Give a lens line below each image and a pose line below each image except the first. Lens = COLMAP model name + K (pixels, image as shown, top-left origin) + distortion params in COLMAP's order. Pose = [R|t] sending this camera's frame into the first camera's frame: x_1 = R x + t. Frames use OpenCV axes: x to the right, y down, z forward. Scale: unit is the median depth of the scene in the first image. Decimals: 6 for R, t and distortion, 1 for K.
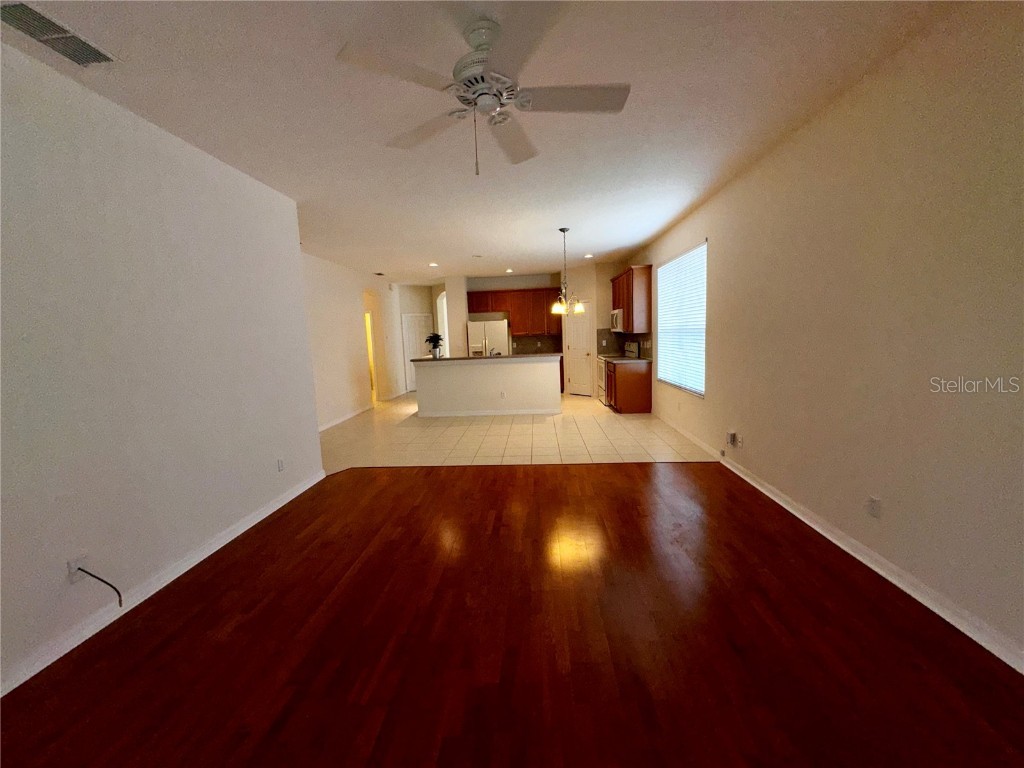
lens RADIAL K [[407.6, 0, 510.1], [0, 407.6, 381.3], [0, 0, 1]] dist [0.000451, 0.000087]
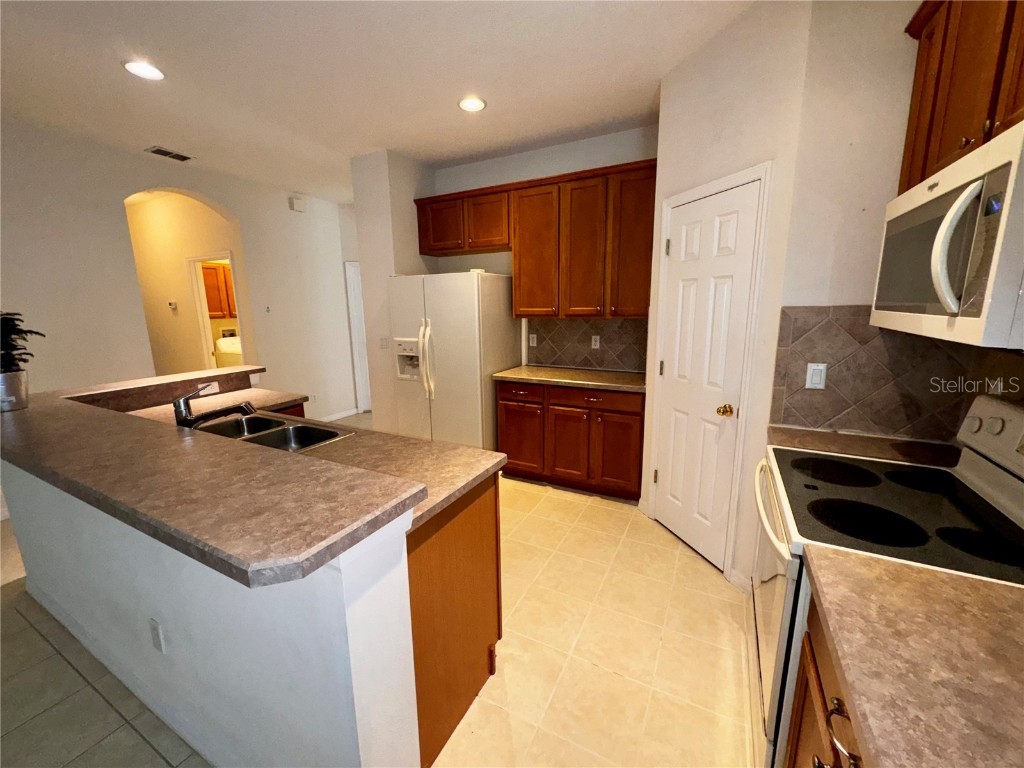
lens RADIAL K [[407.6, 0, 510.1], [0, 407.6, 381.3], [0, 0, 1]] dist [0.000451, 0.000087]
pose [[0.908645, 0.105770, -0.403952, 0.173626], [-0.071070, 0.992446, 0.099997, -0.100926], [0.411477, -0.062153, 0.909298, 0.746767]]
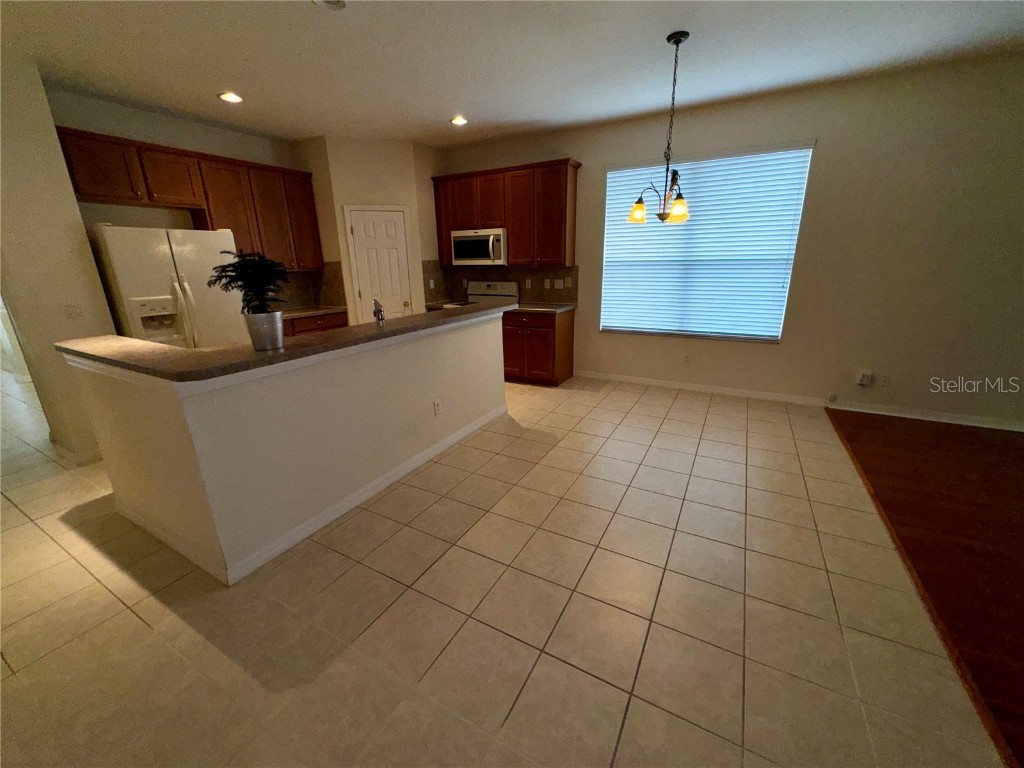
lens RADIAL K [[407.6, 0, 510.1], [0, 407.6, 381.3], [0, 0, 1]] dist [0.000451, 0.000087]
pose [[0.443394, -0.222040, 0.868389, -0.295483], [0.103133, 0.975035, 0.196649, -0.058751], [-0.890374, 0.002367, 0.455224, 0.608549]]
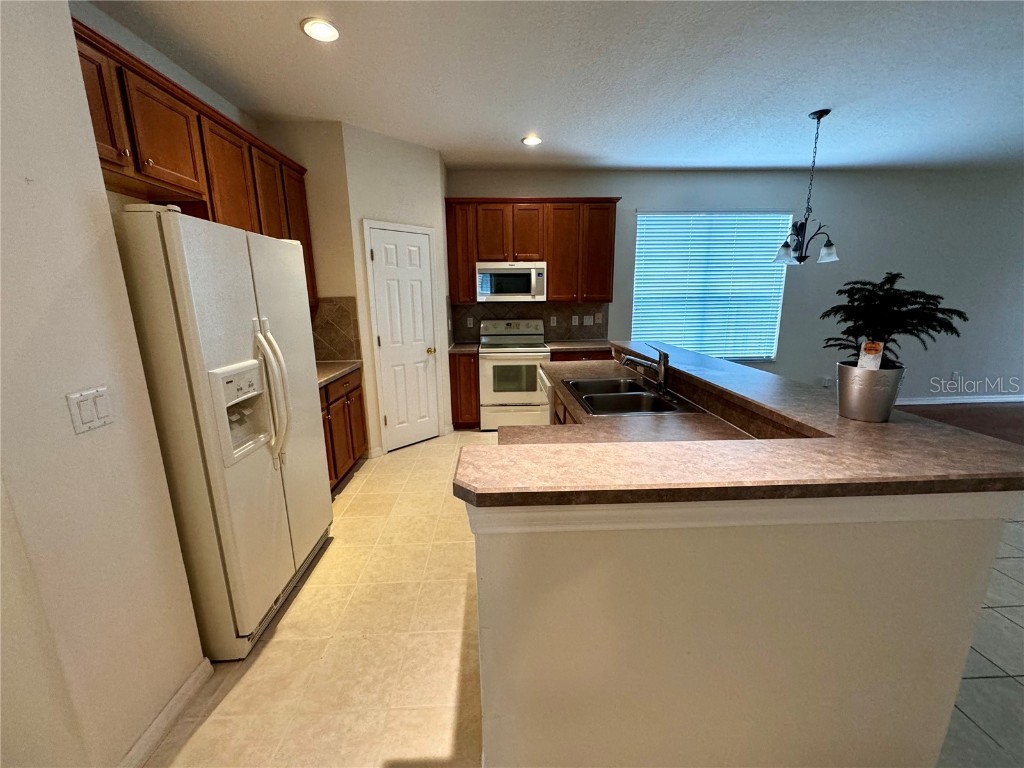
lens RADIAL K [[407.6, 0, 510.1], [0, 407.6, 381.3], [0, 0, 1]] dist [0.000451, 0.000087]
pose [[-0.095785, -0.163174, 0.981937, -0.290293], [0.132083, 0.975666, 0.175017, -0.103822], [-0.986600, 0.146461, -0.071901, 0.974600]]
